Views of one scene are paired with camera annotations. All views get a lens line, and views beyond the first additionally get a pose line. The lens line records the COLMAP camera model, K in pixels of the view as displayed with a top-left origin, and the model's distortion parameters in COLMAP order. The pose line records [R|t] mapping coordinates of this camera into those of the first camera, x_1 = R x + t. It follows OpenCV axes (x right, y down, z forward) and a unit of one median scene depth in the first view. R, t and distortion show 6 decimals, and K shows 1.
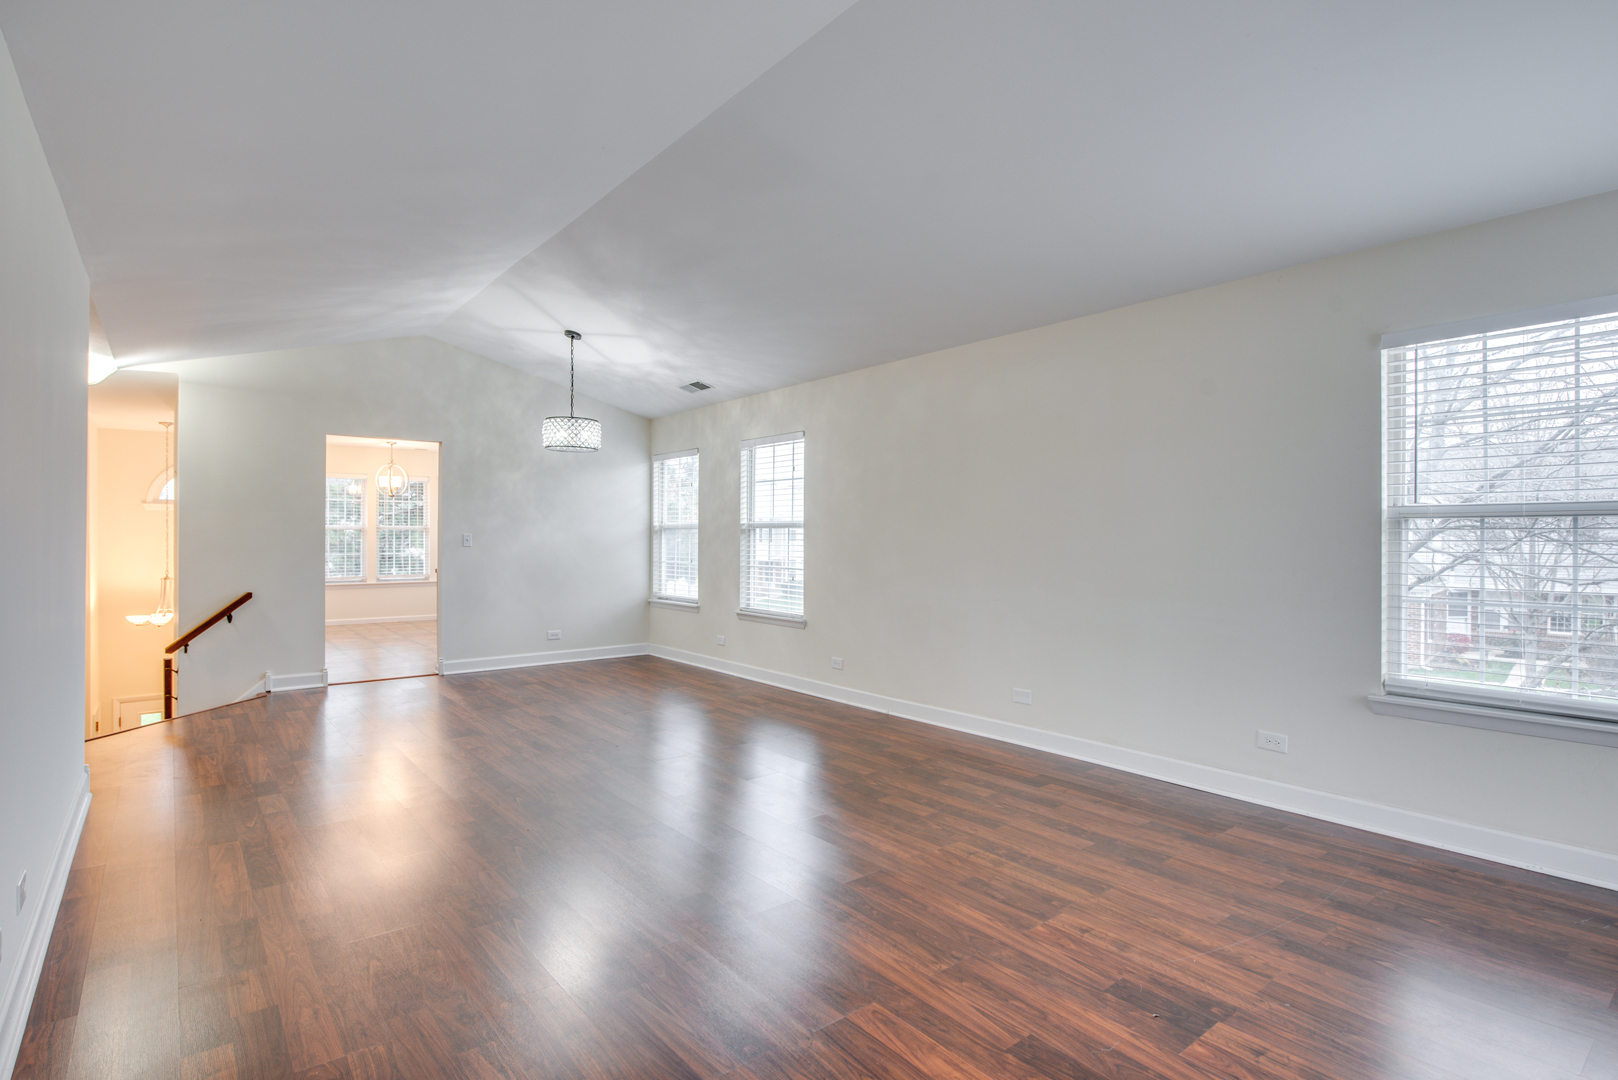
lens RADIAL K [[786.2, 0, 810.8], [0, 786.2, 556.1], [0, 0, 1]] dist [-0.025501, -0.000248]
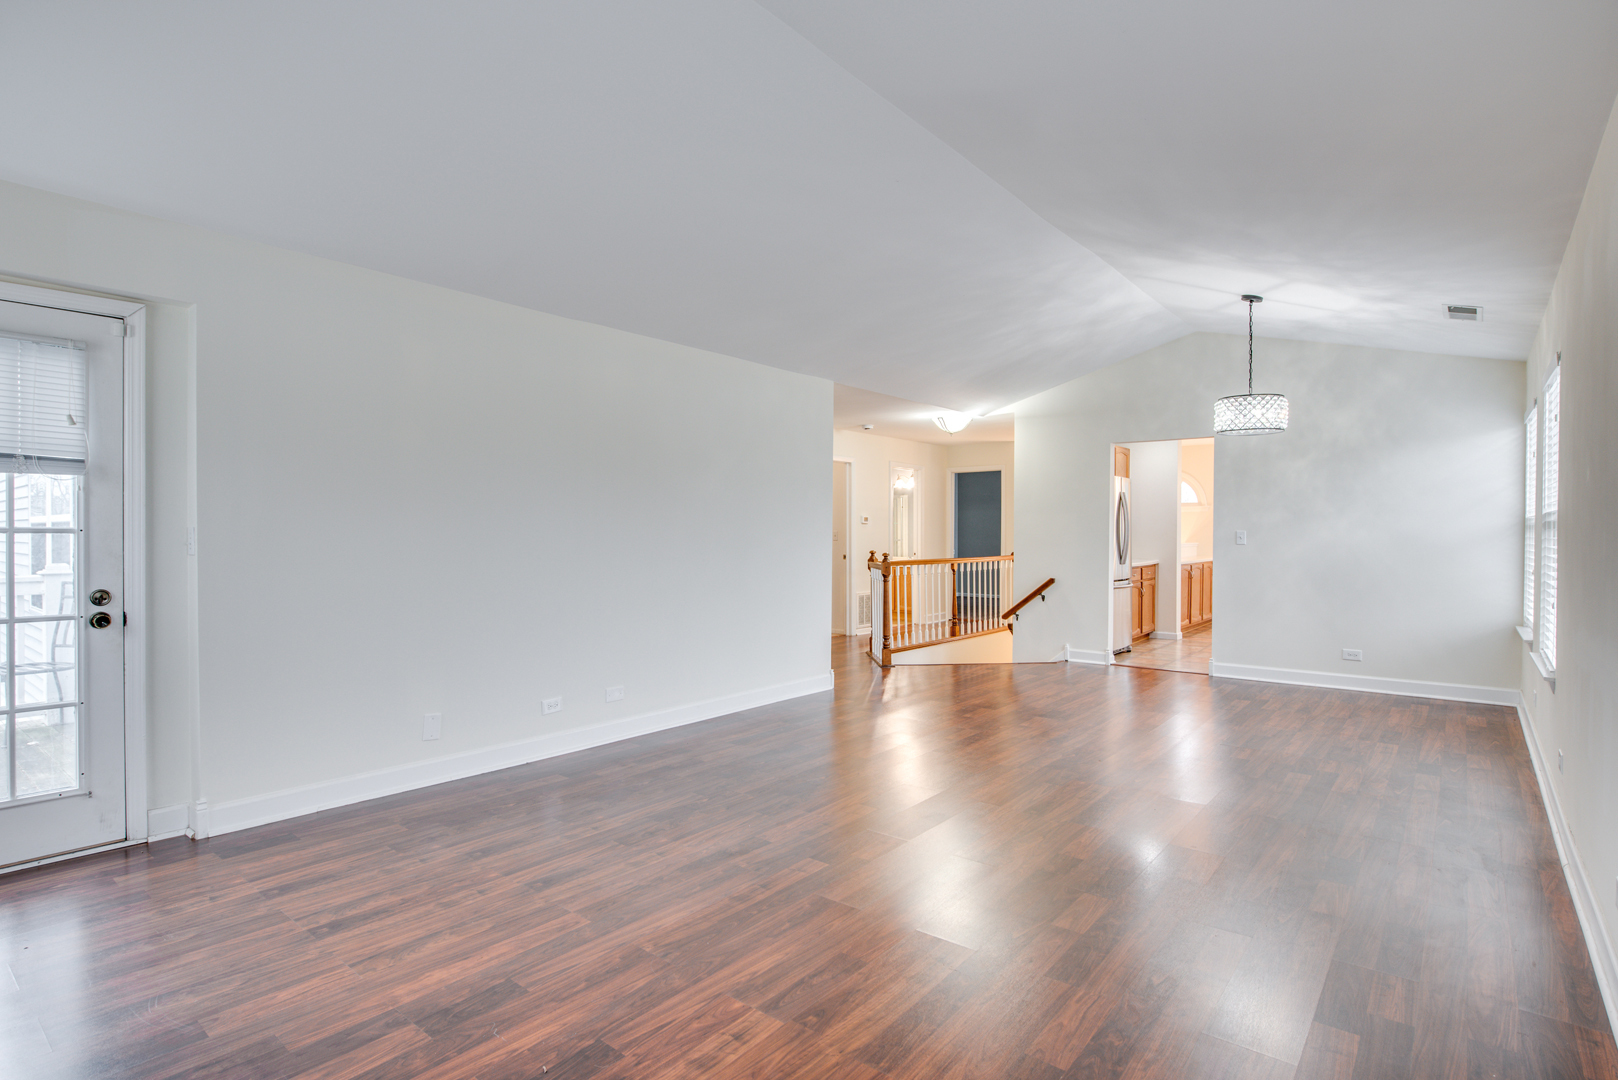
lens RADIAL K [[801.1, 0, 813.1], [0, 801.1, 537.8], [0, 0, 1]] dist [-0.009608, -0.002423]
pose [[0.232748, 0.006530, -0.972515, 1.100035], [-0.024537, 0.999699, 0.000840, -0.022177], [0.972228, 0.023667, 0.232838, 0.839720]]
